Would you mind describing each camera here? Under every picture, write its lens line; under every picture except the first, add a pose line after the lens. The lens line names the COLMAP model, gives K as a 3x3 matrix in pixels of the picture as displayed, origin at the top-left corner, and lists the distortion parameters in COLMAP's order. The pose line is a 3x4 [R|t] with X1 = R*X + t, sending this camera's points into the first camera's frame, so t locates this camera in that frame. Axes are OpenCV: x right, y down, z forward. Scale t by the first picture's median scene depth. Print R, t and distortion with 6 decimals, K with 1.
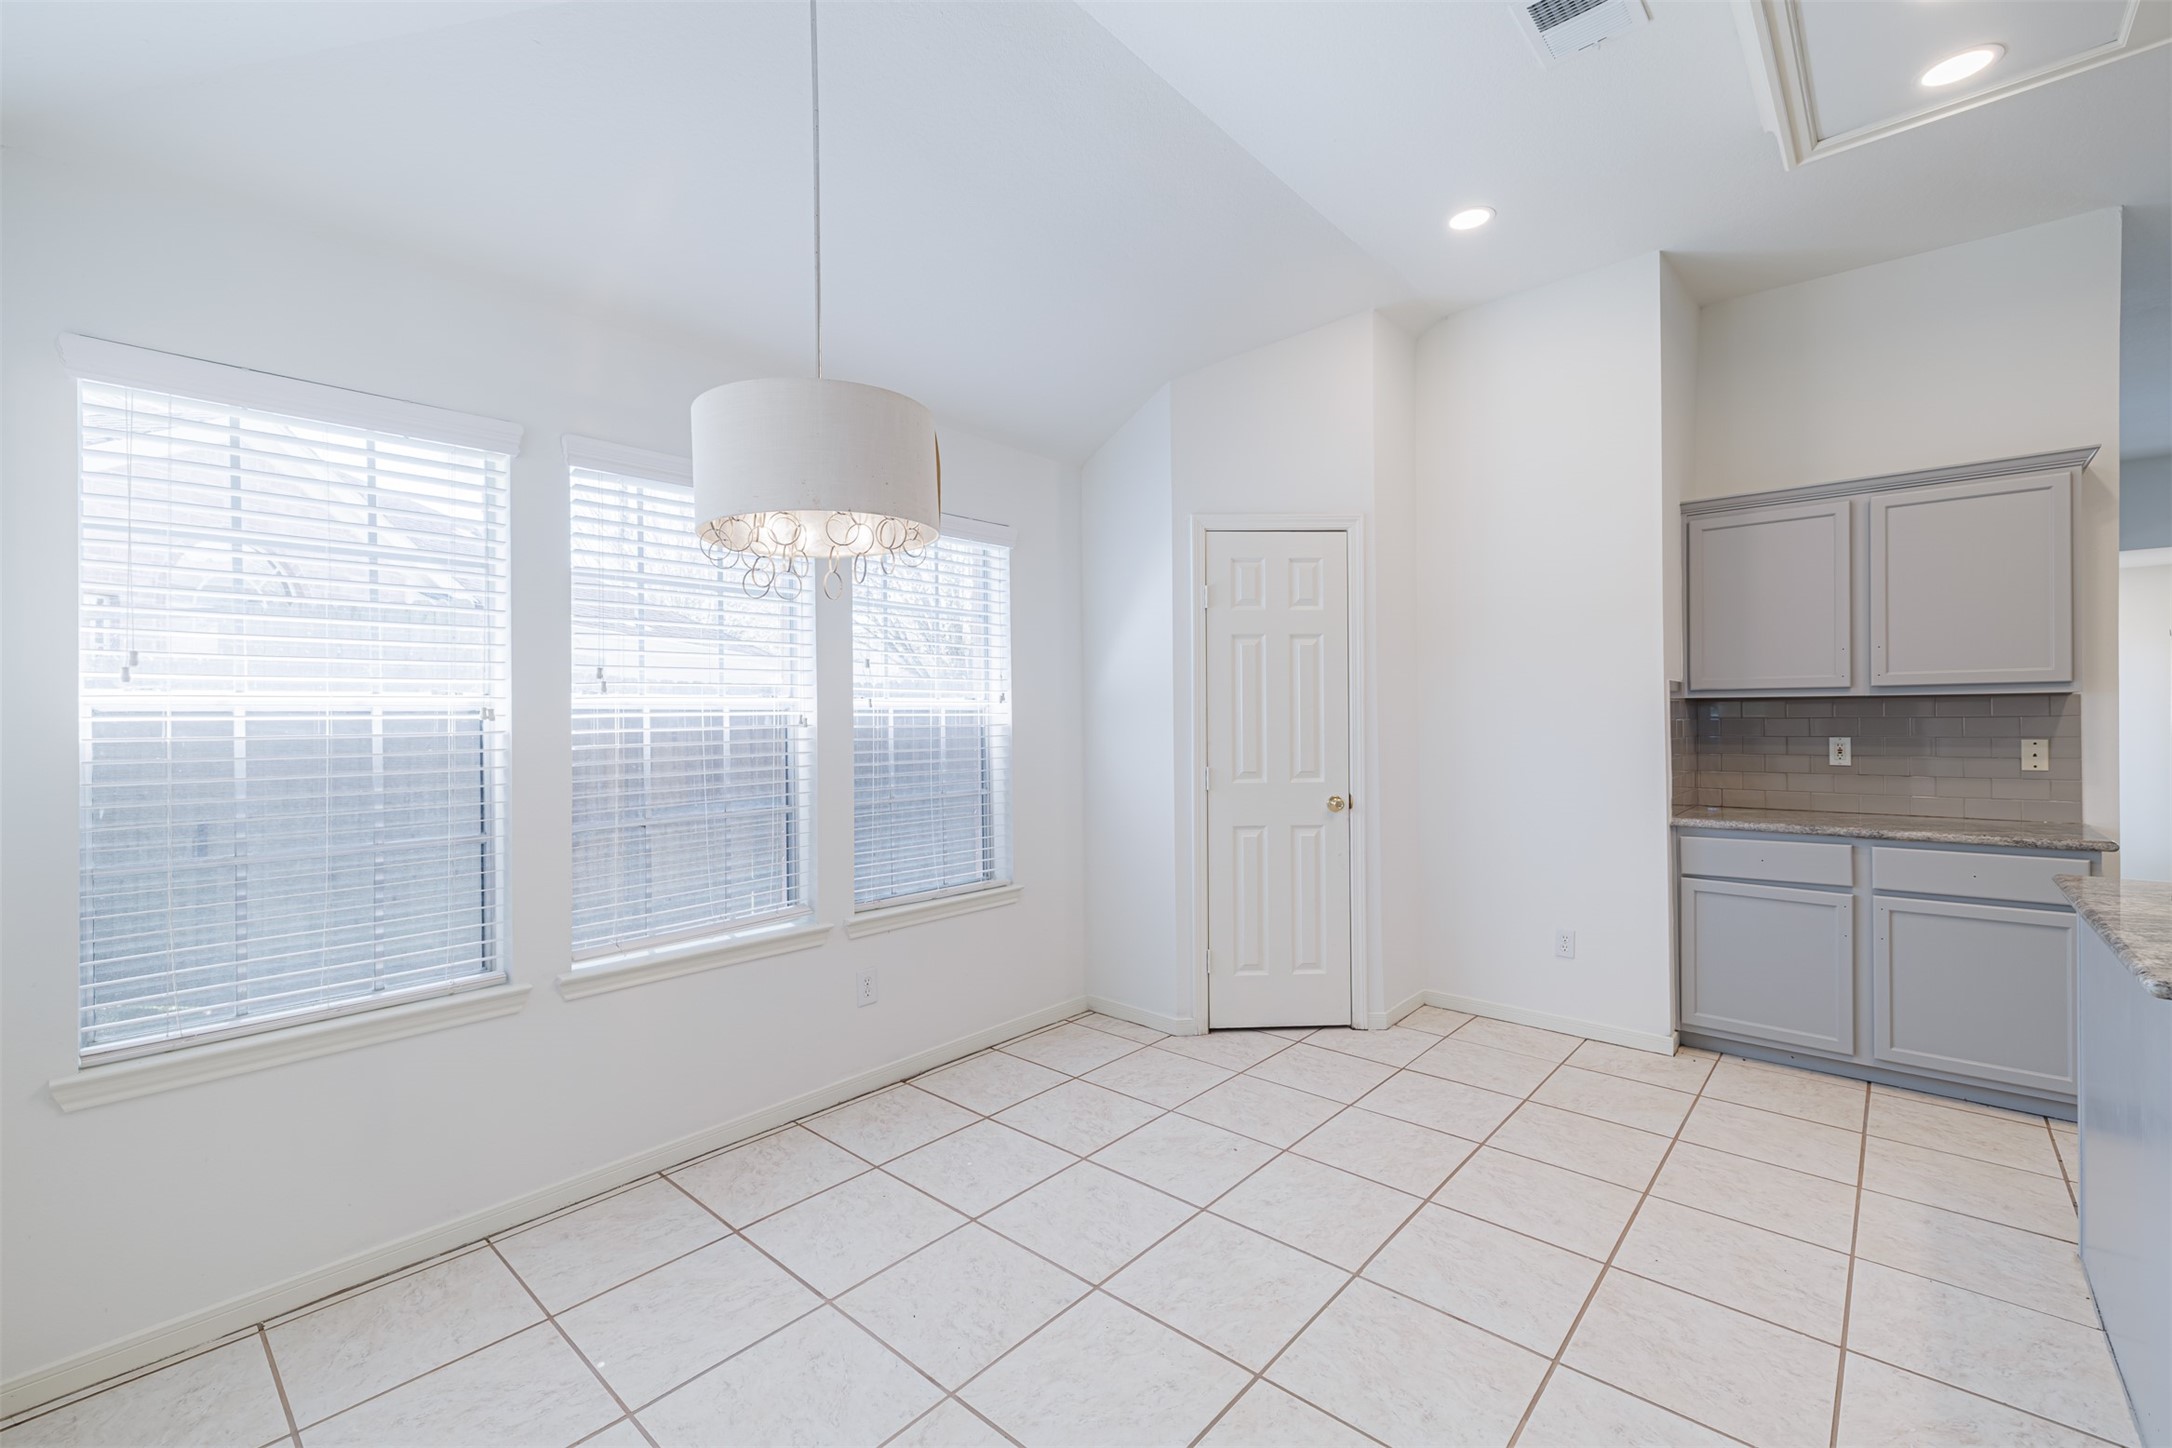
lens RADIAL K [[902.2, 0, 1078.6], [0, 902.2, 717.9], [0, 0, 1]] dist [0.009697, -0.002323]
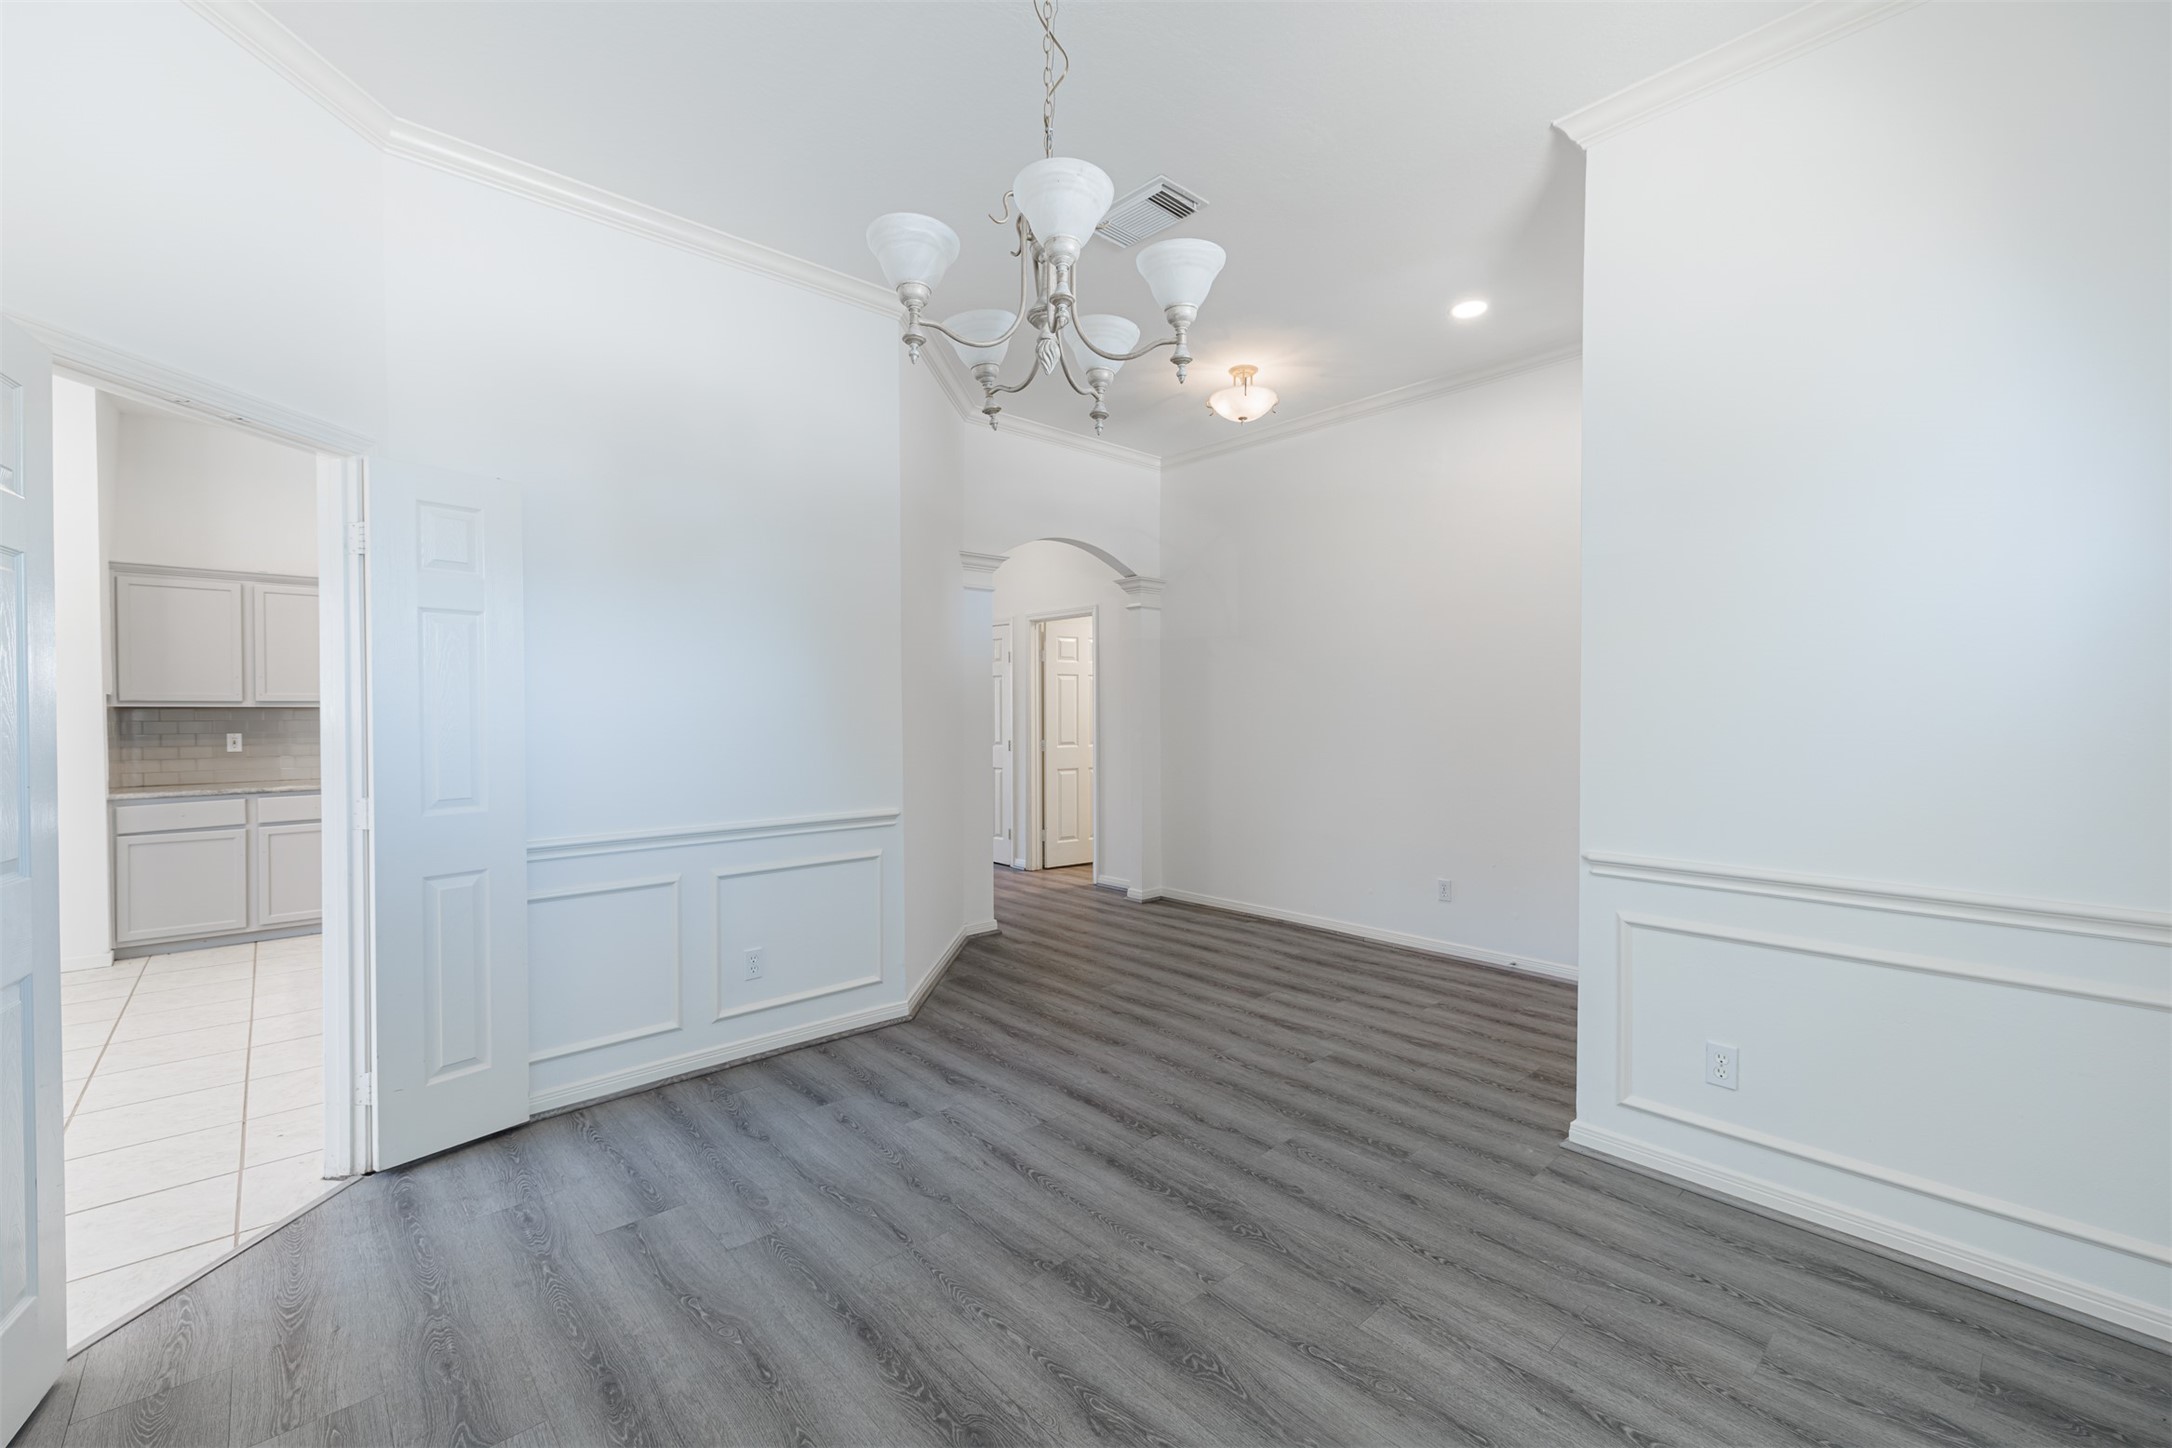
lens RADIAL K [[902.2, 0, 1094.9], [0, 902.2, 723.4], [0, 0, 1]] dist [0.009697, -0.002323]
pose [[0.094646, -0.006866, 0.995487, -0.607968], [0.000668, 0.999976, 0.006833, -0.005410], [-0.995511, 0.000019, 0.094649, -0.653601]]
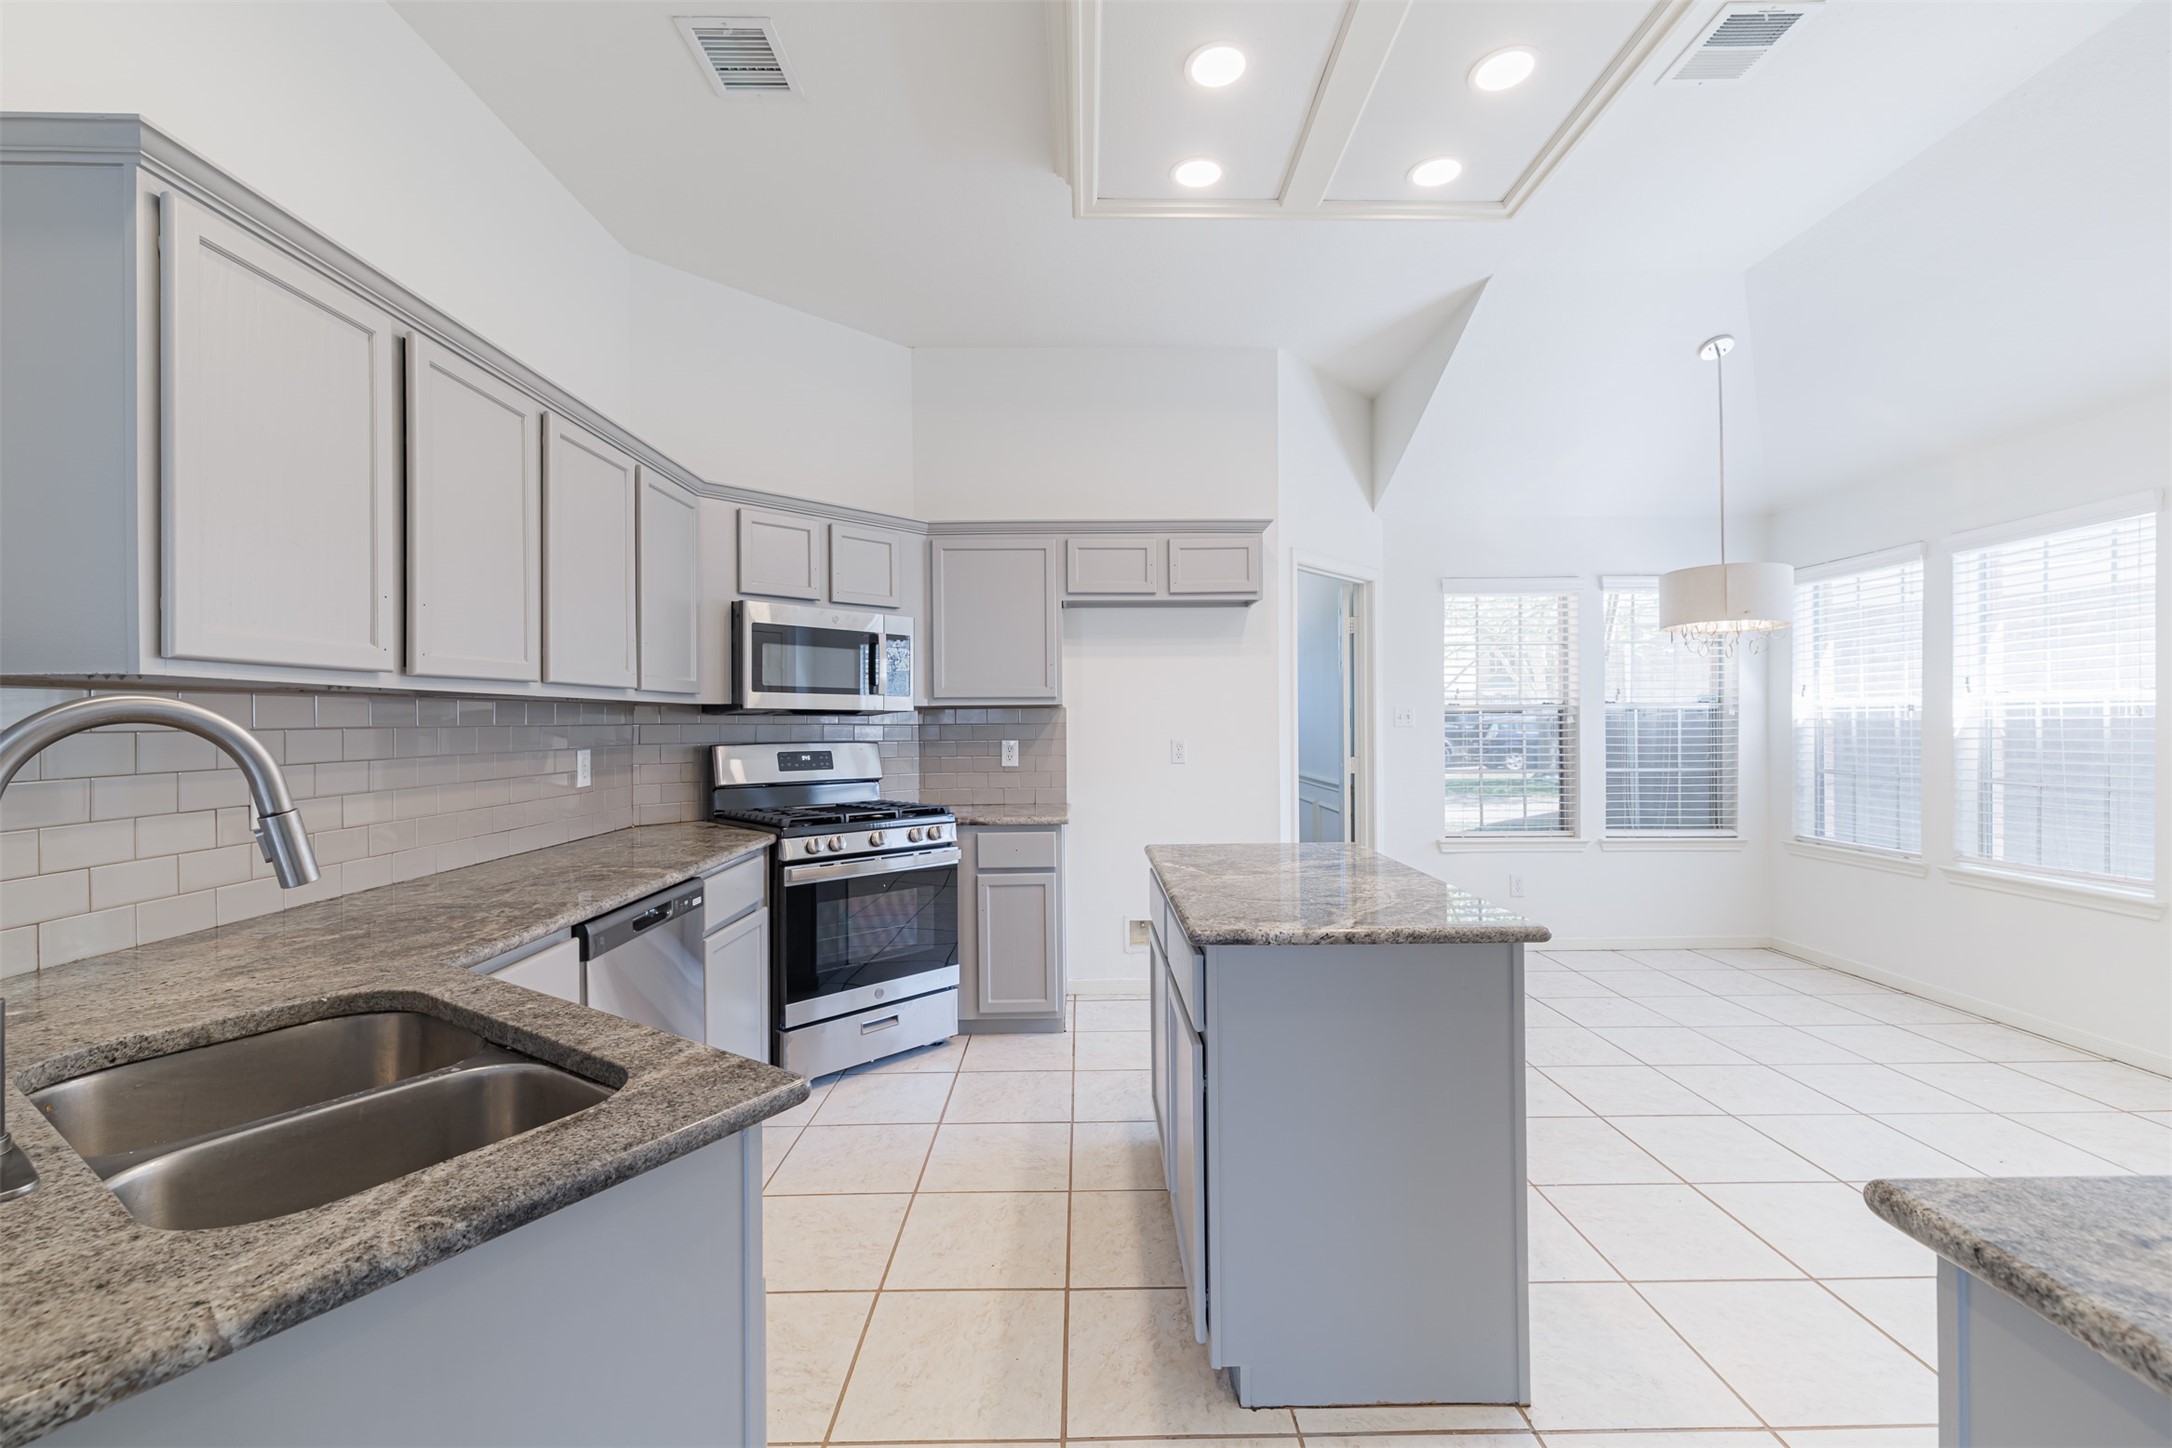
lens RADIAL K [[902.2, 0, 1088.7], [0, 902.2, 717.6], [0, 0, 1]] dist [0.009697, -0.002323]
pose [[-0.740404, 0.011825, -0.672059, 1.247529], [0.015145, 0.999885, 0.000907, -0.007559], [0.671992, -0.009507, -0.740497, 0.873827]]
